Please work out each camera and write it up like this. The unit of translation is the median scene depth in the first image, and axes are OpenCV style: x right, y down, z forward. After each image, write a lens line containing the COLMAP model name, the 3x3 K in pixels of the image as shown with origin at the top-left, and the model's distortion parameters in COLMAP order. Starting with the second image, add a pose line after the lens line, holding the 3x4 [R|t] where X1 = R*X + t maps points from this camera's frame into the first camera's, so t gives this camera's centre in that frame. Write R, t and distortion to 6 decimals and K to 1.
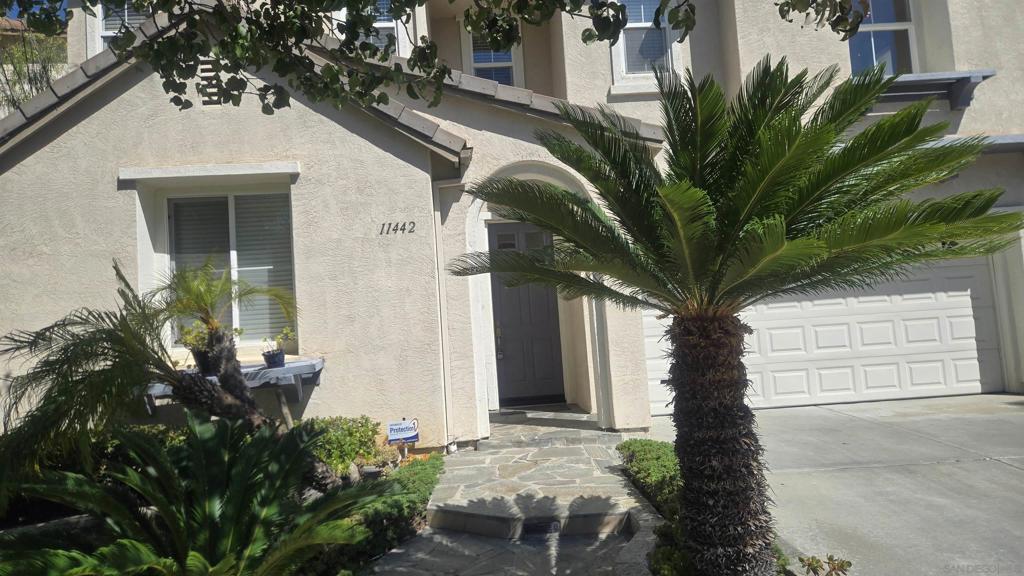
lens RADIAL K [[658.7, 0, 512.0], [0, 658.7, 288.0], [0, 0, 1]] dist [0.076830, -0.002712]
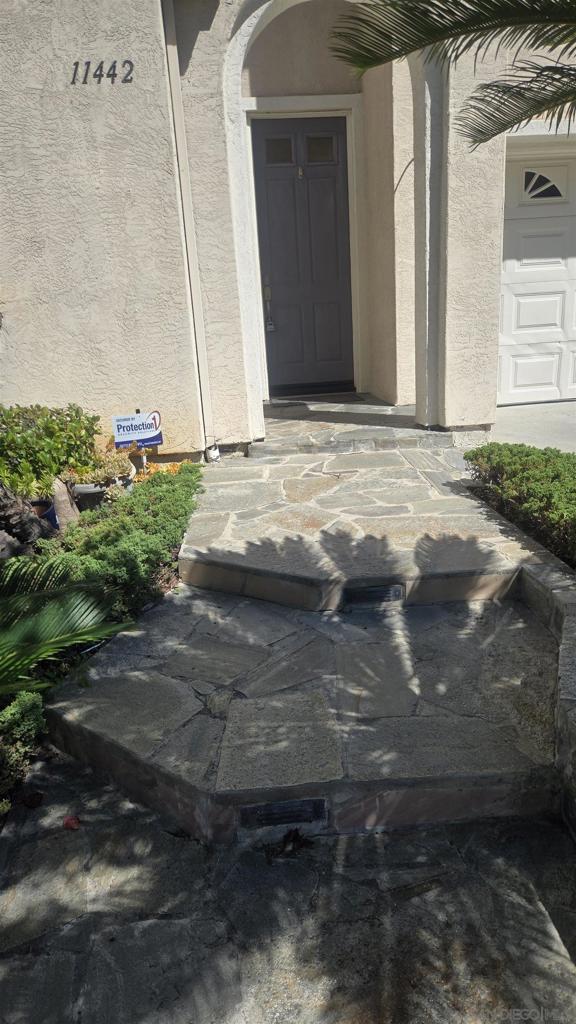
lens RADIAL K [[658.7, 0, 288.0], [0, 658.7, 512.0], [0, 0, 1]] dist [0.076830, -0.002712]
pose [[0.999217, 0.000050, 0.039571, -0.044509], [-0.013529, 0.940175, 0.340424, 0.072658], [-0.037186, -0.340692, 0.939439, 0.377137]]
